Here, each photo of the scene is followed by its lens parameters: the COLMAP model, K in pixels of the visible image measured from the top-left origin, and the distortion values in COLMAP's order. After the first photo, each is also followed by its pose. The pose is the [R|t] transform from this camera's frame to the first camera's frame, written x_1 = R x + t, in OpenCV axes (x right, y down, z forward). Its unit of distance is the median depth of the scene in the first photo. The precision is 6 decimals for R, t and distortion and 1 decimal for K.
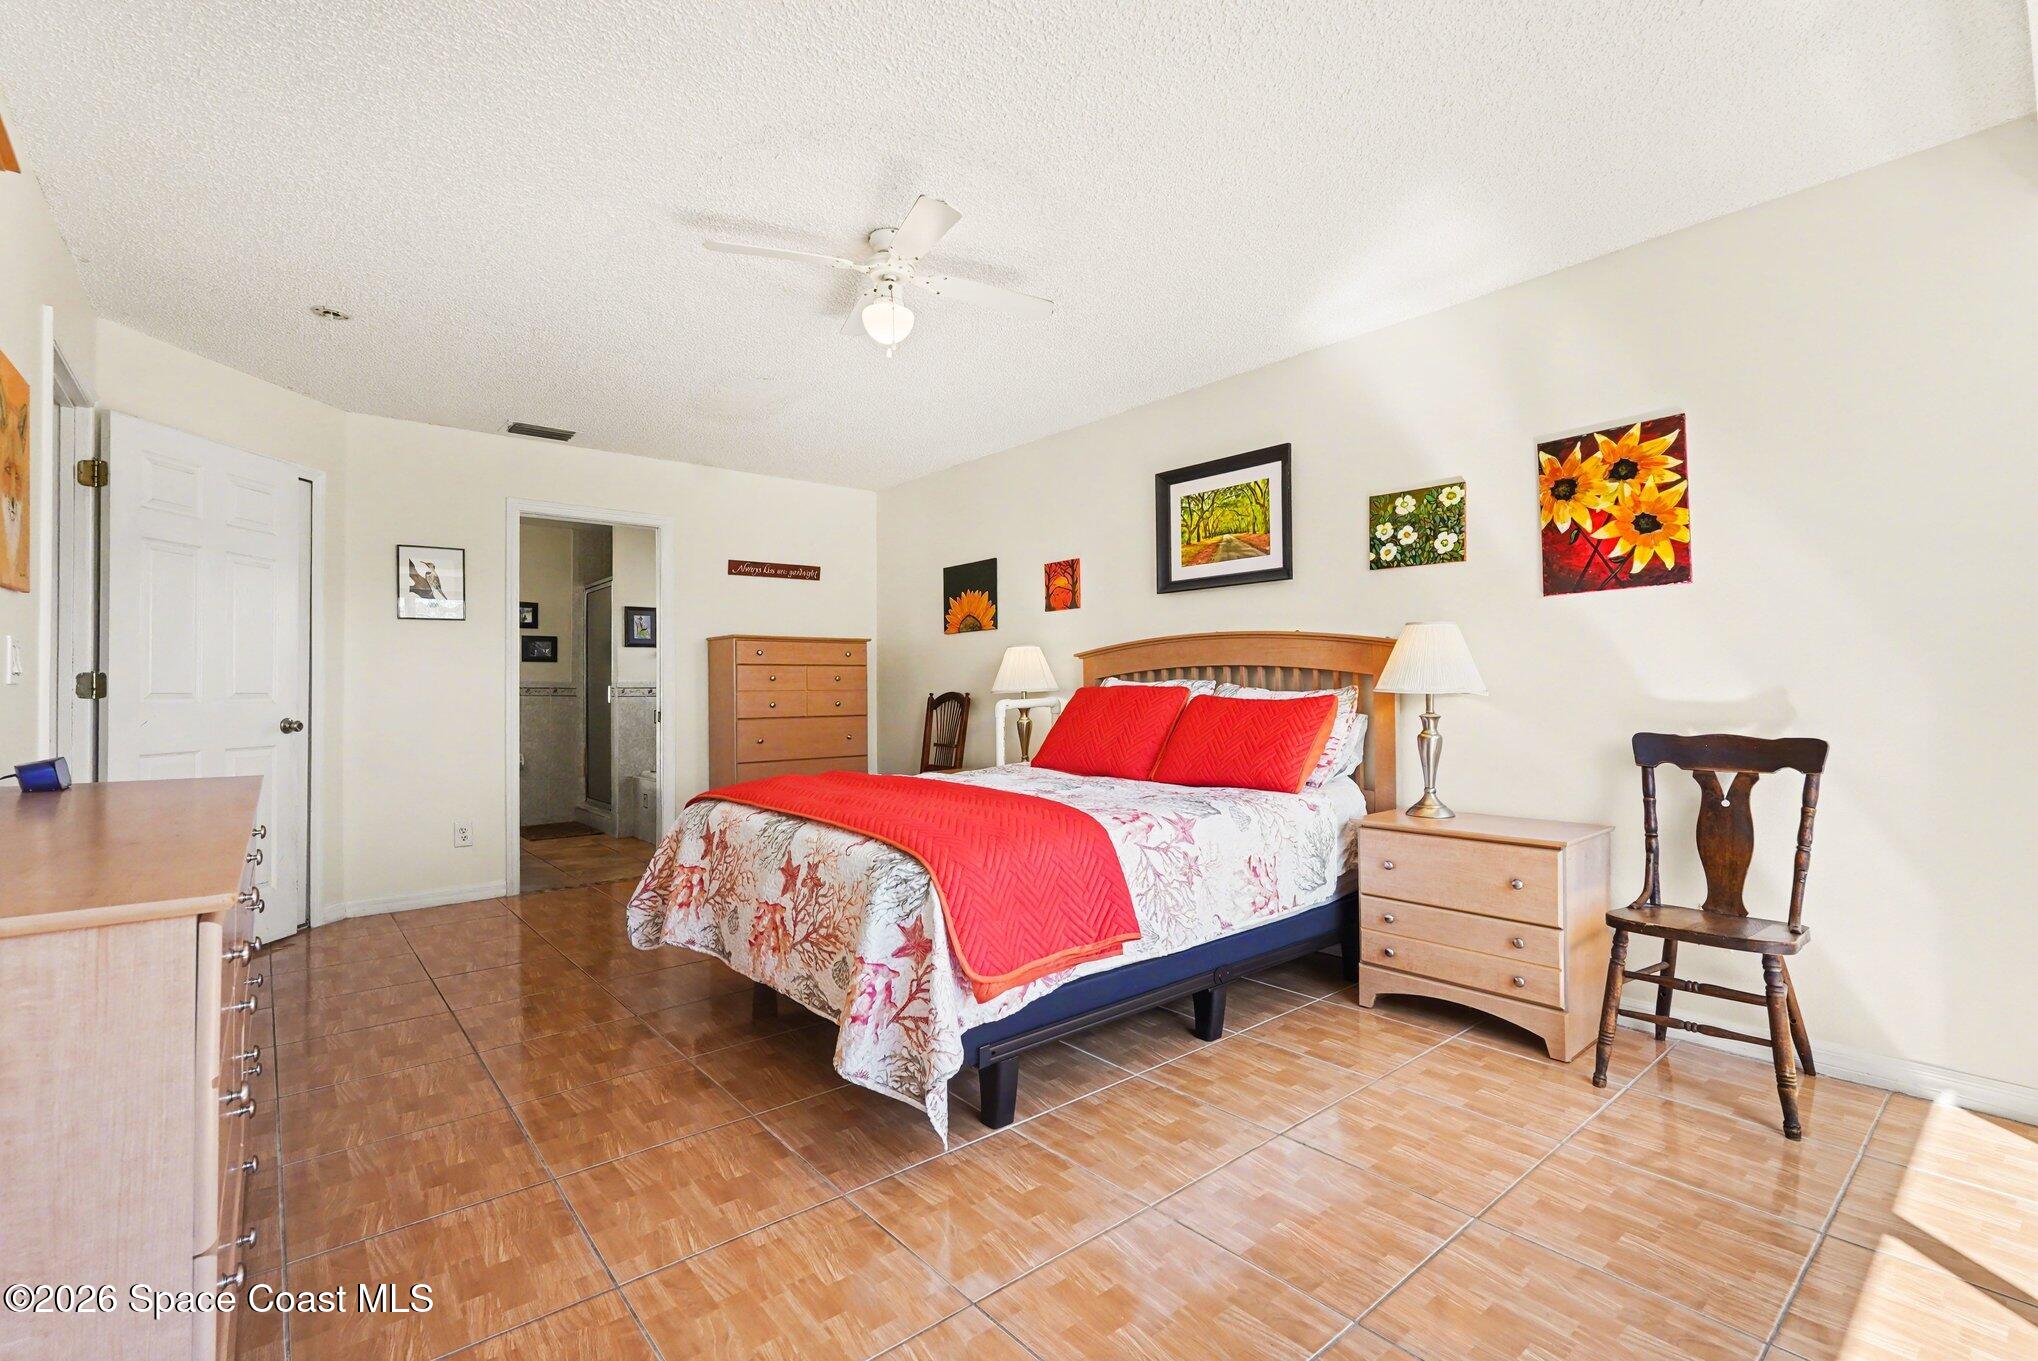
lens RADIAL K [[940.8, 0, 1019.0], [0, 940.8, 680.5], [0, 0, 1]] dist [-0.002131, 0.000052]
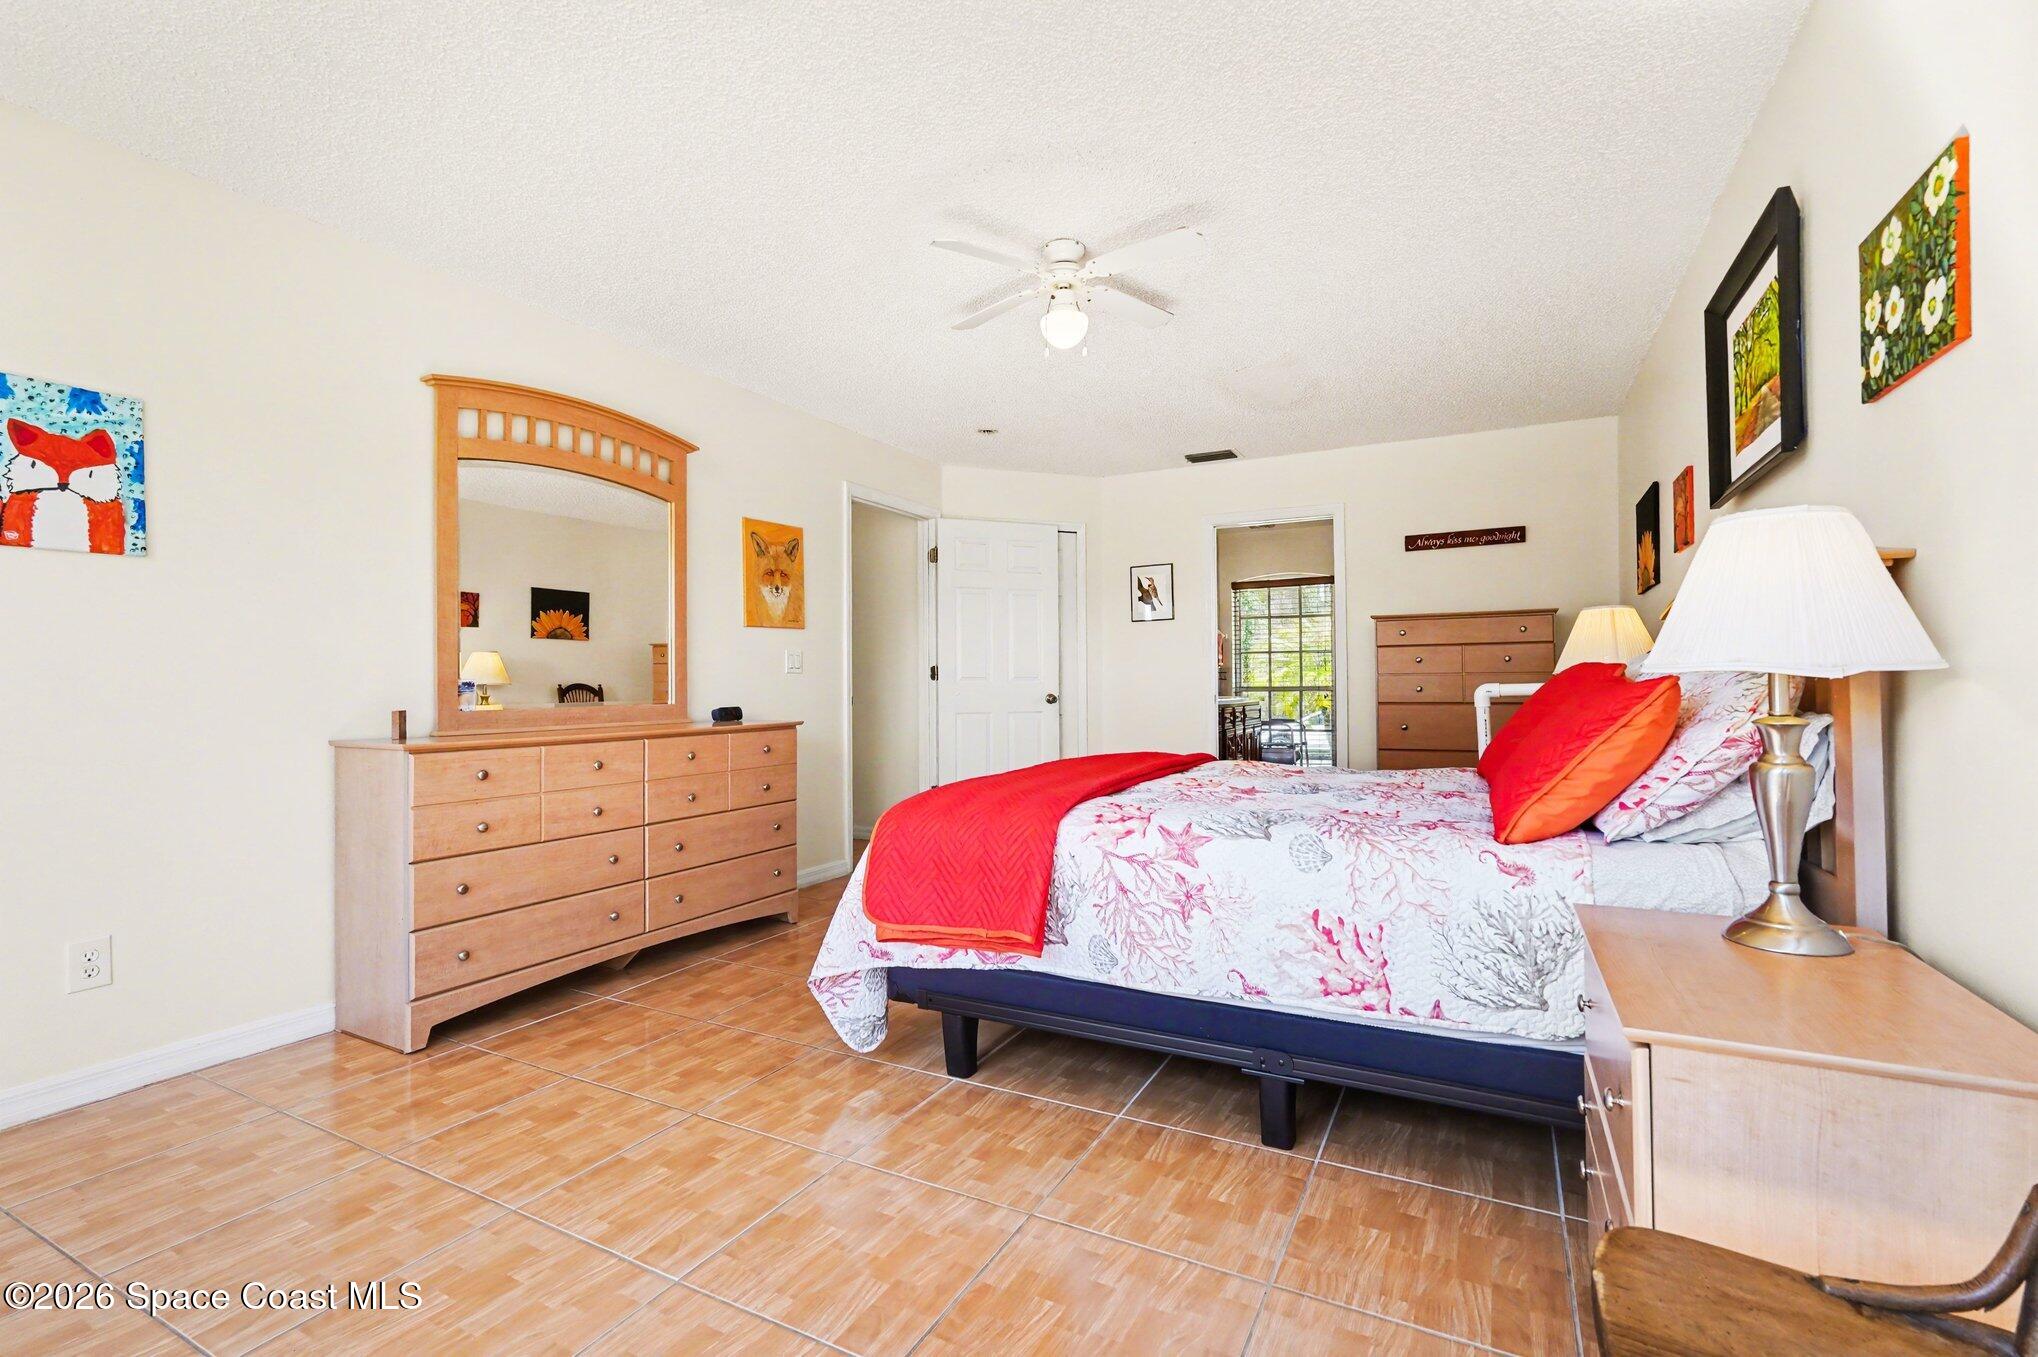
lens RADIAL K [[924.4, 0, 996.5], [0, 924.4, 676.3], [0, 0, 1]] dist [-0.014846, 0.008748]
pose [[0.347871, -0.002943, -0.937538, 0.793557], [0.013995, 0.999900, 0.002054, 0.010836], [0.937438, -0.013836, 0.347878, 0.545496]]
